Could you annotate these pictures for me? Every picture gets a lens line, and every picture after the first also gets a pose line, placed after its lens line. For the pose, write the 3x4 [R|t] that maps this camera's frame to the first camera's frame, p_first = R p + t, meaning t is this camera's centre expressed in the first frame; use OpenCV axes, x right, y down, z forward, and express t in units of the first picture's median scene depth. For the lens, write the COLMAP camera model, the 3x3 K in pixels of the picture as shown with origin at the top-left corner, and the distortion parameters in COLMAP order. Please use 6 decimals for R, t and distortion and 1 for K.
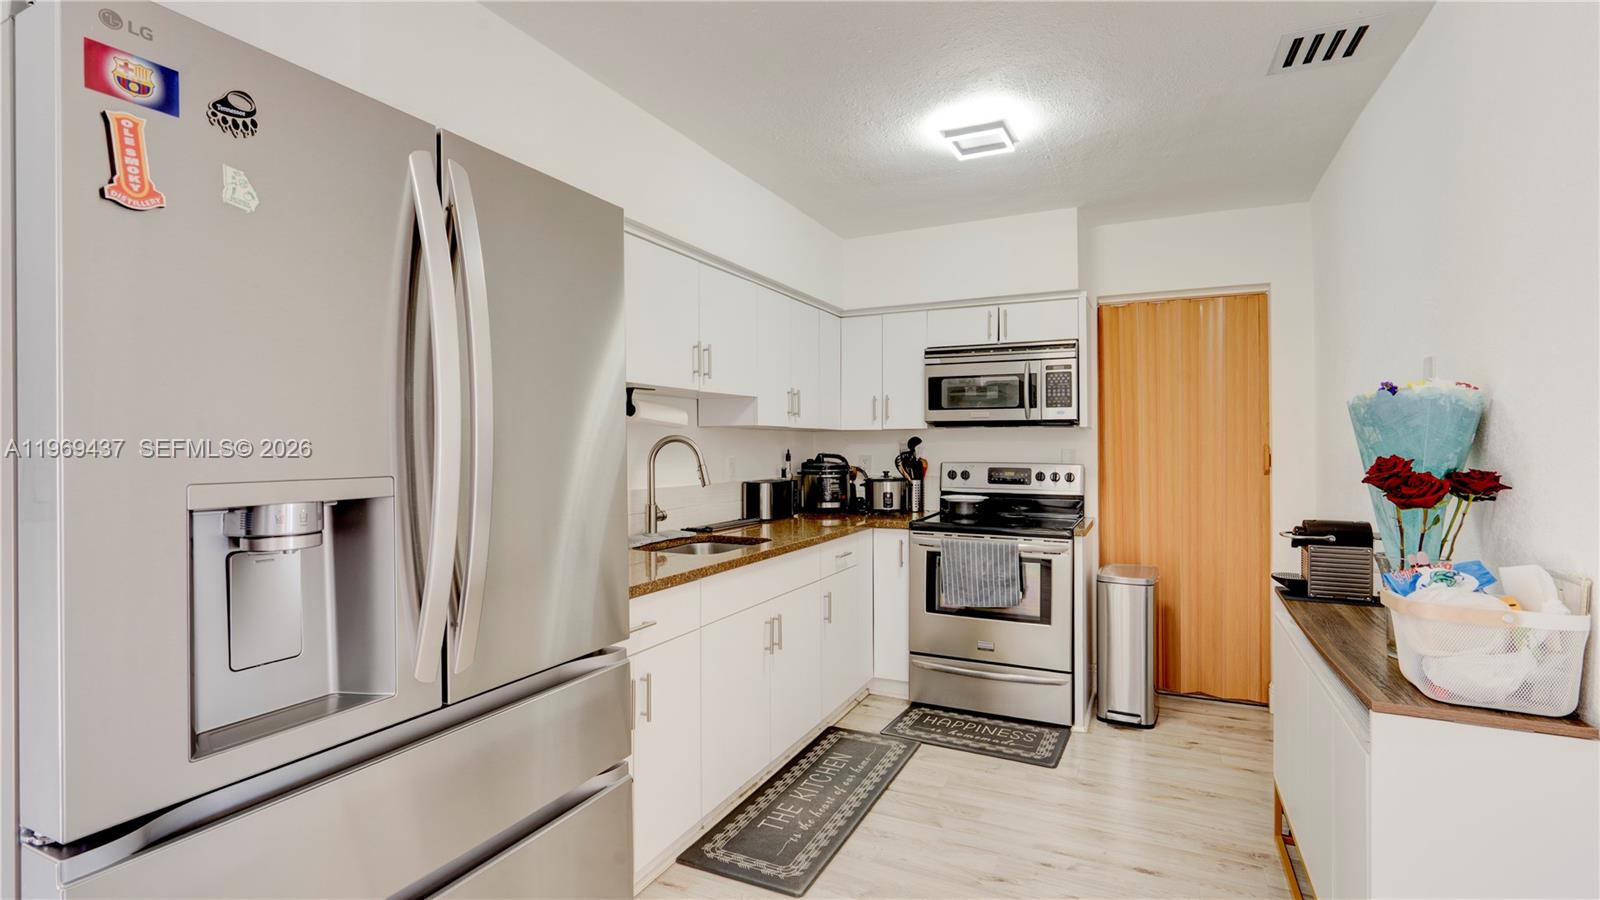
lens RADIAL K [[738.5, 0, 805.5], [0, 738.5, 456.8], [0, 0, 1]] dist [-0.001145, 0.000145]
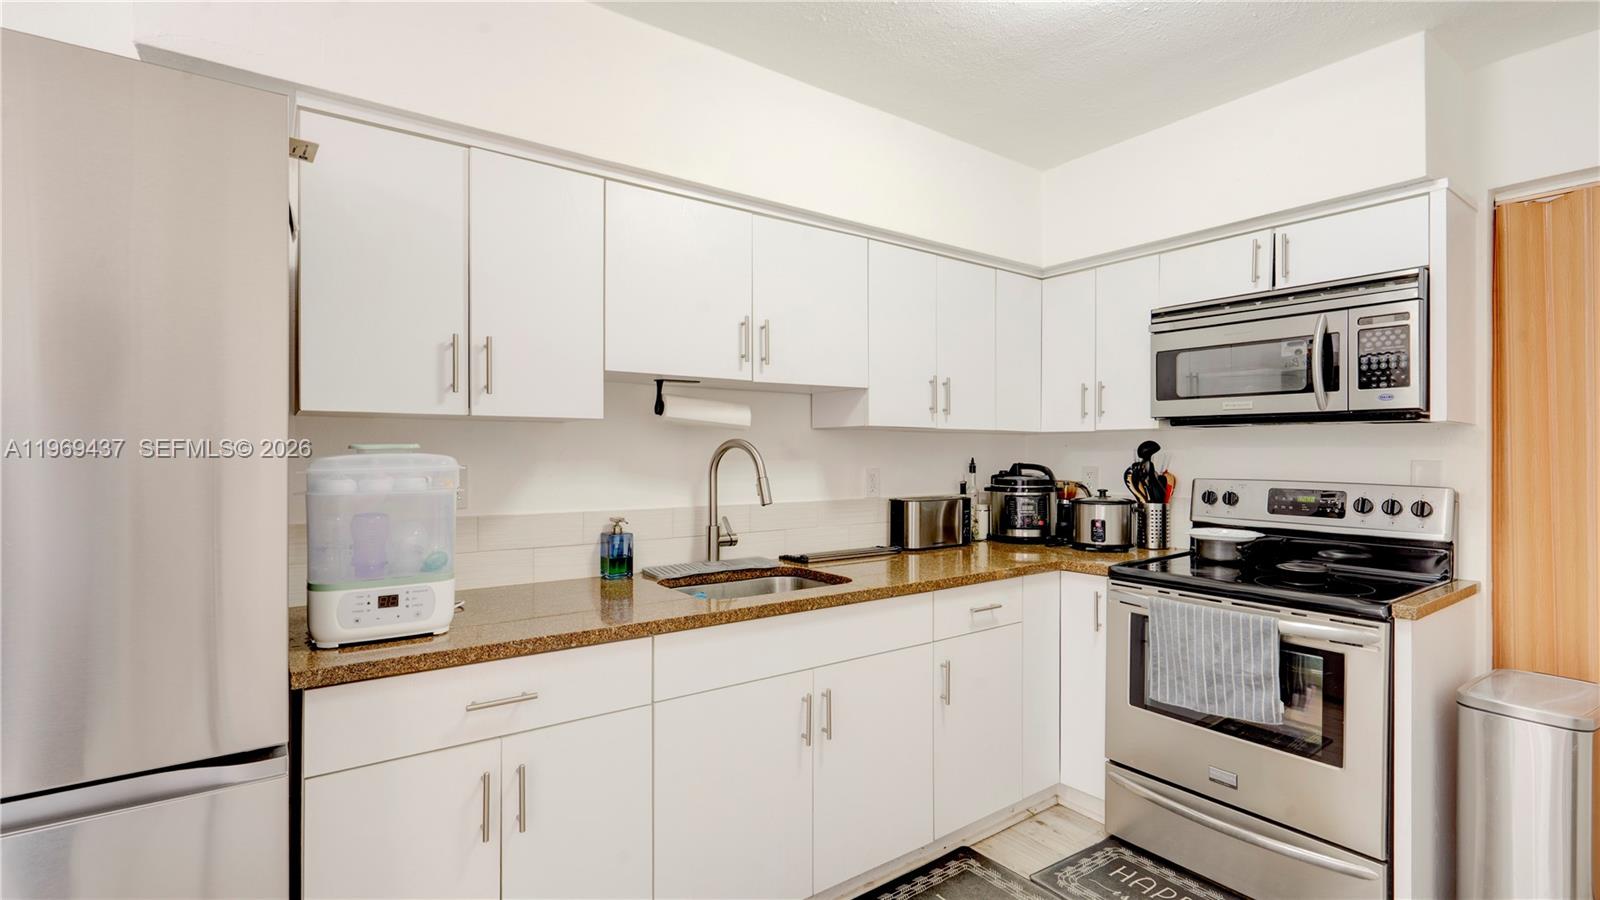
lens RADIAL K [[738.2, 0, 802.7], [0, 738.2, 463.0], [0, 0, 1]] dist [-0.001023, 0.004809]
pose [[0.885700, 0.009438, -0.464162, 0.202907], [-0.010052, 0.999949, 0.001151, -0.004271], [0.464149, 0.003647, 0.885750, 0.268460]]
